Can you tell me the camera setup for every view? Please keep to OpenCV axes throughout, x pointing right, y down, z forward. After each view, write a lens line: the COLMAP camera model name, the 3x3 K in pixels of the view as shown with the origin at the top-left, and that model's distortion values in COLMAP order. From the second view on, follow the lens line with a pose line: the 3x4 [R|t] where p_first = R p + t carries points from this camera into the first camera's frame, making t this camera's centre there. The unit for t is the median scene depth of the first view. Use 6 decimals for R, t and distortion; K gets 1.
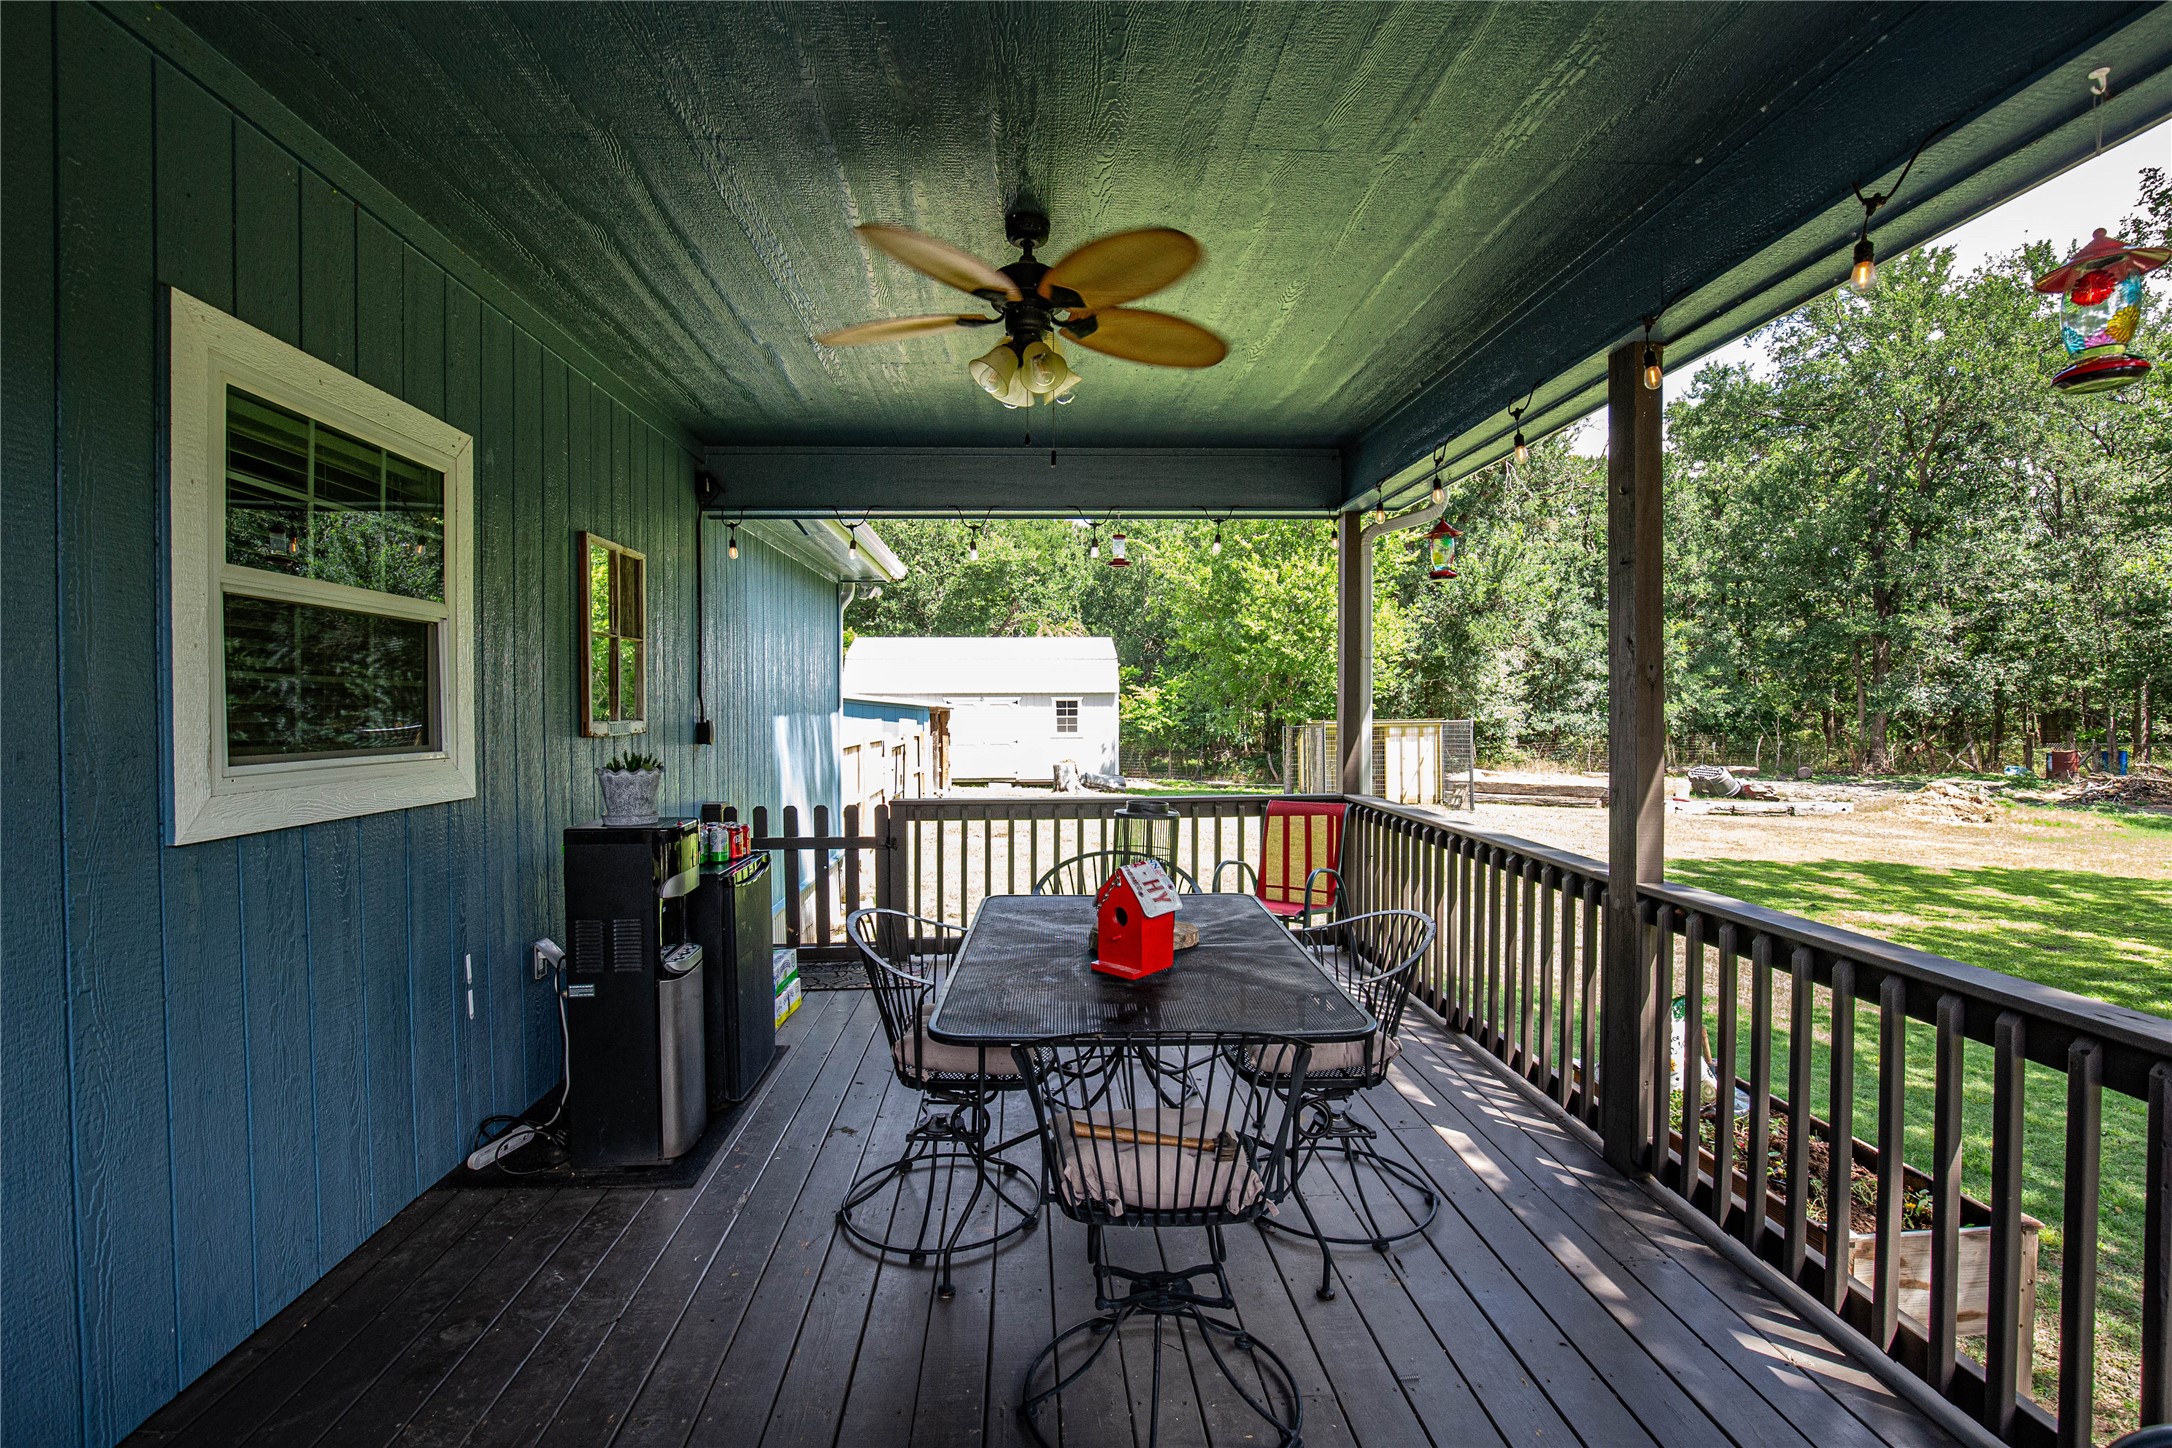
lens RADIAL K [[1001.4, 0, 1080.2], [0, 1001.4, 721.2], [0, 0, 1]] dist [-0.029593, 0.003340]
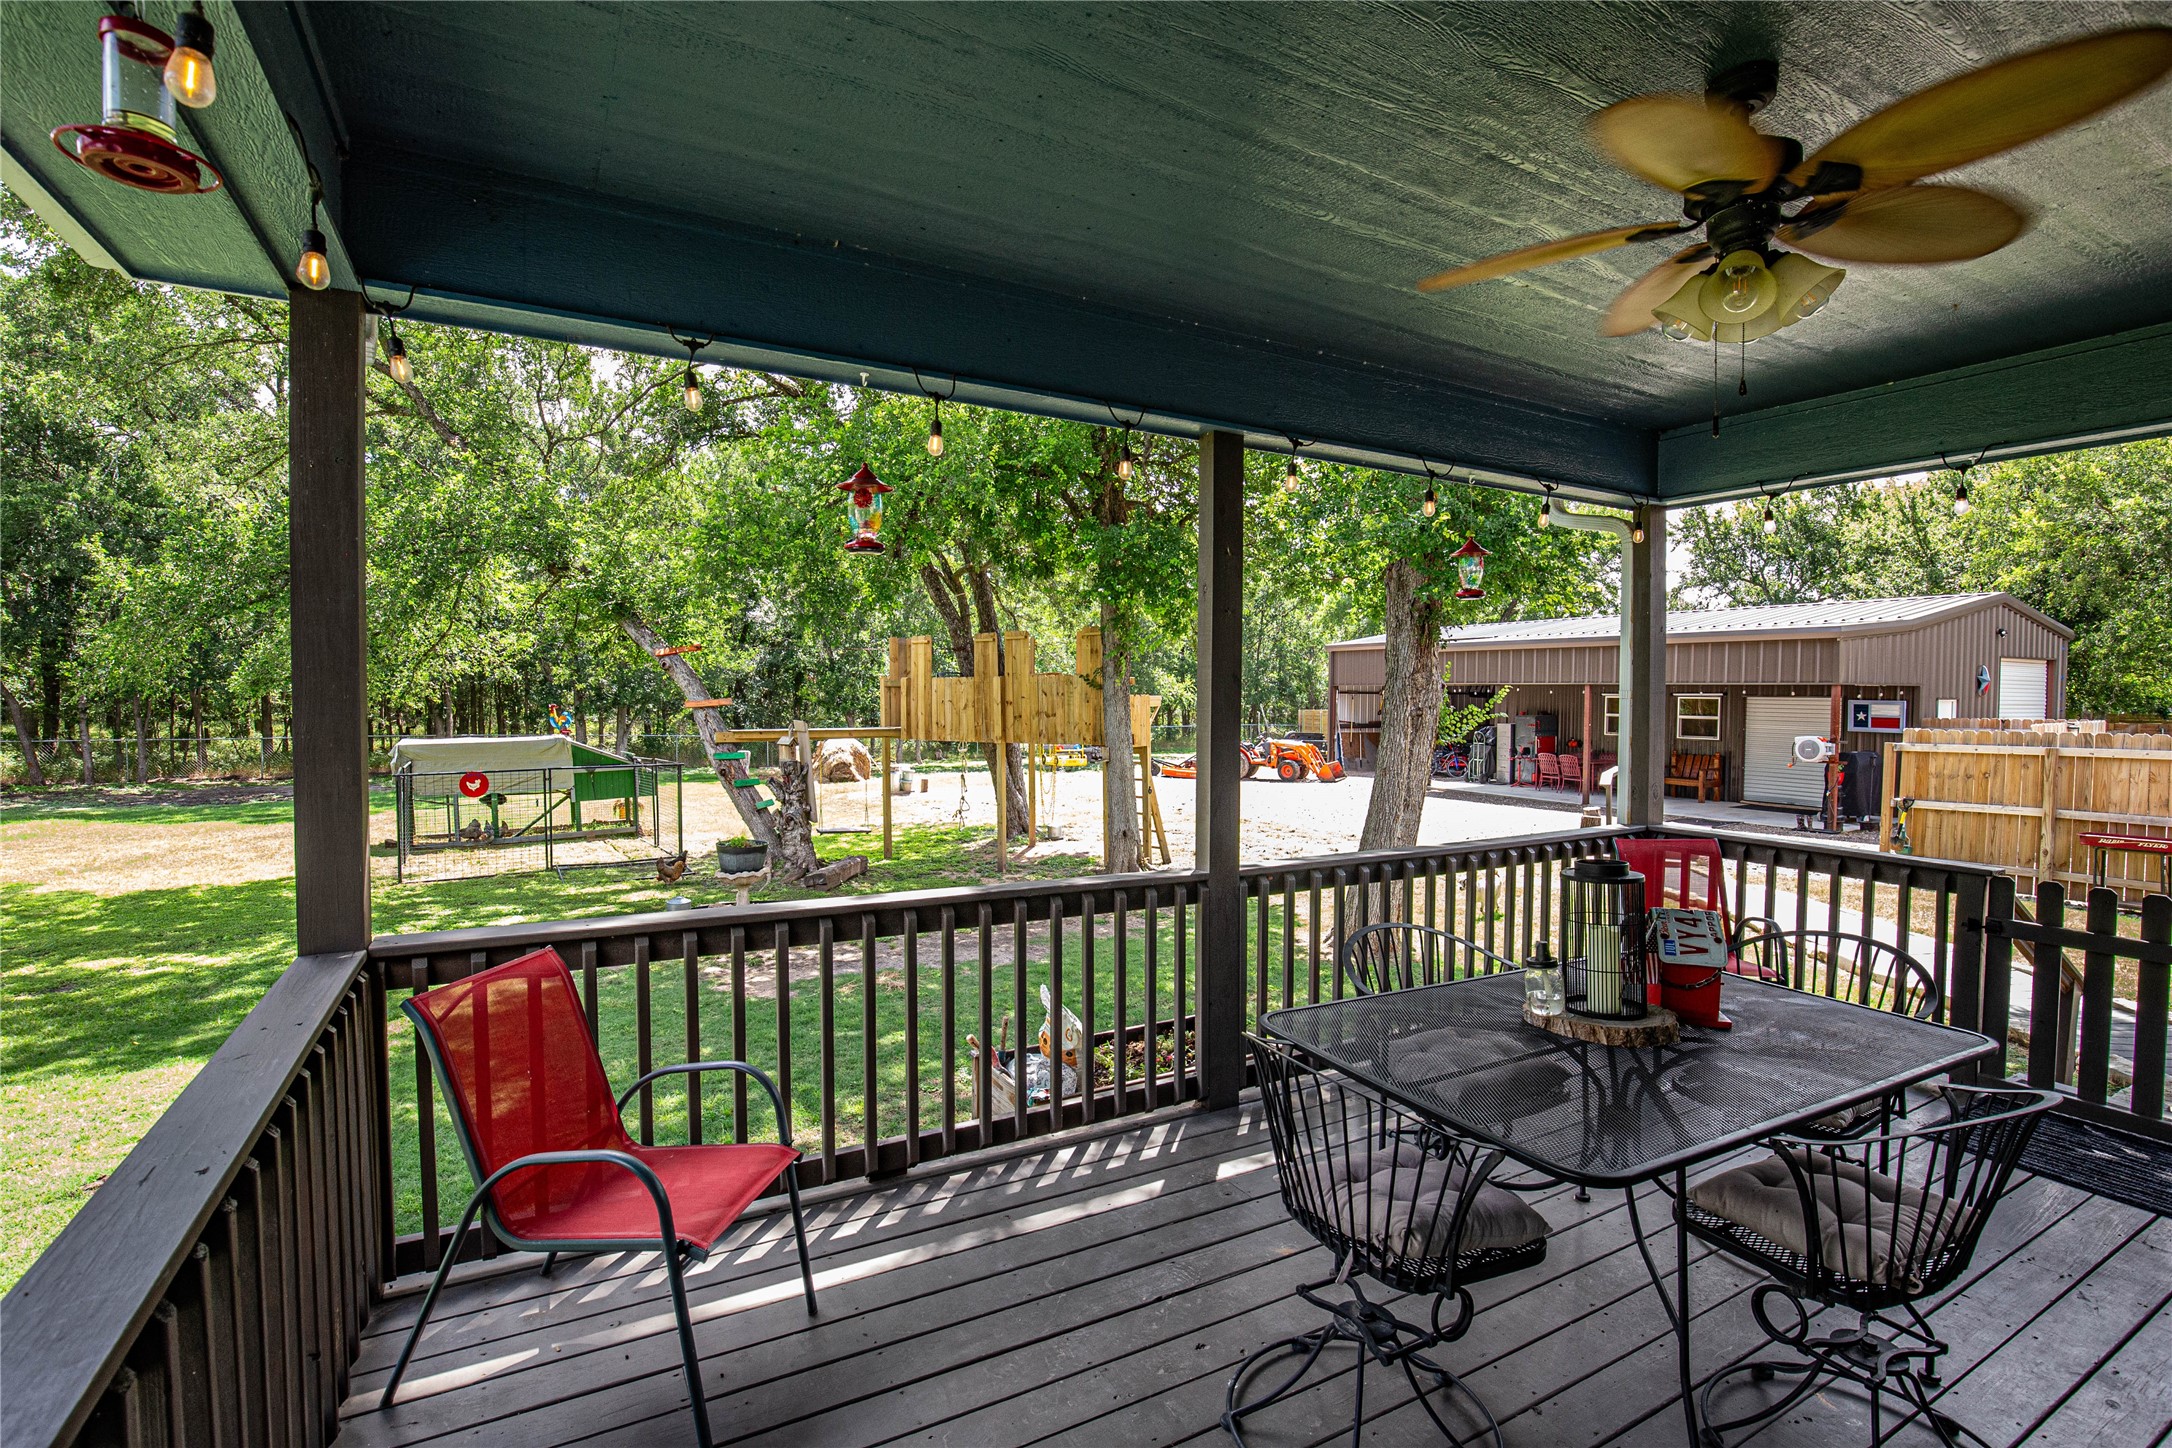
lens RADIAL K [[1001.4, 0, 1085.7], [0, 1001.4, 725.4], [0, 0, 1]] dist [-0.029593, 0.003340]
pose [[-0.431400, -0.037344, 0.901388, -0.380593], [0.012427, 0.998802, 0.047327, -0.063233], [-0.902075, 0.031618, -0.430419, 1.338760]]
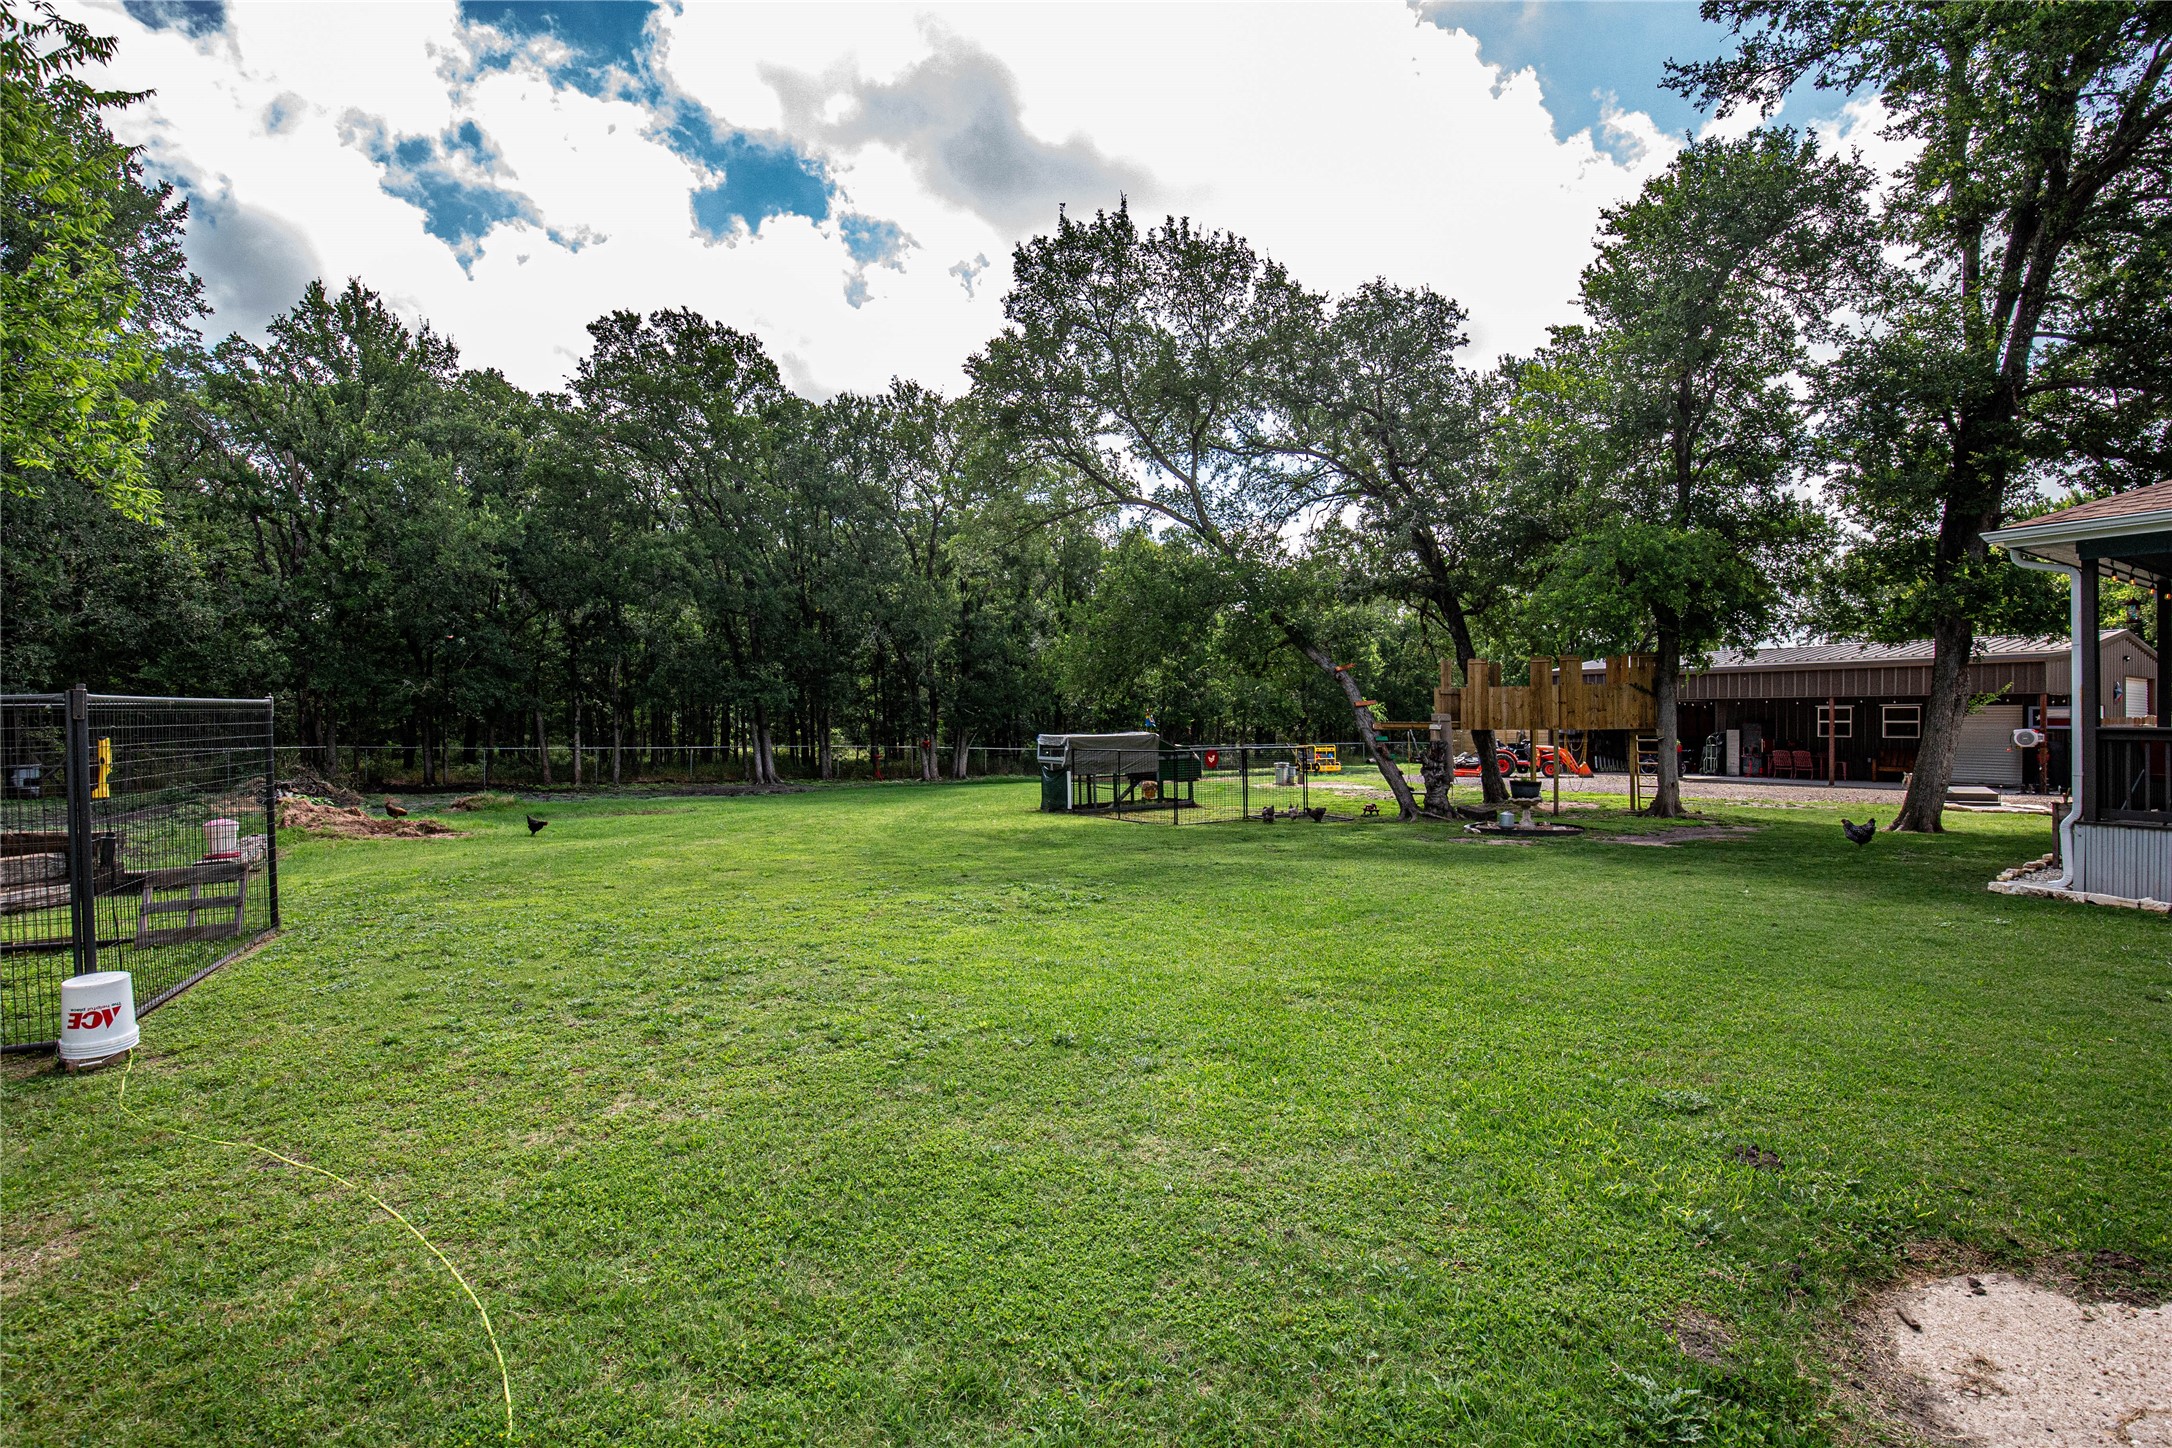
lens RADIAL K [[1001.4, 0, 1085.9], [0, 1001.4, 726.8], [0, 0, 1]] dist [-0.029593, 0.003340]
pose [[-0.481582, -0.003336, 0.876395, -0.400570], [0.015017, 0.999815, 0.012057, 0.035781], [-0.876272, 0.018967, -0.481443, 4.333265]]
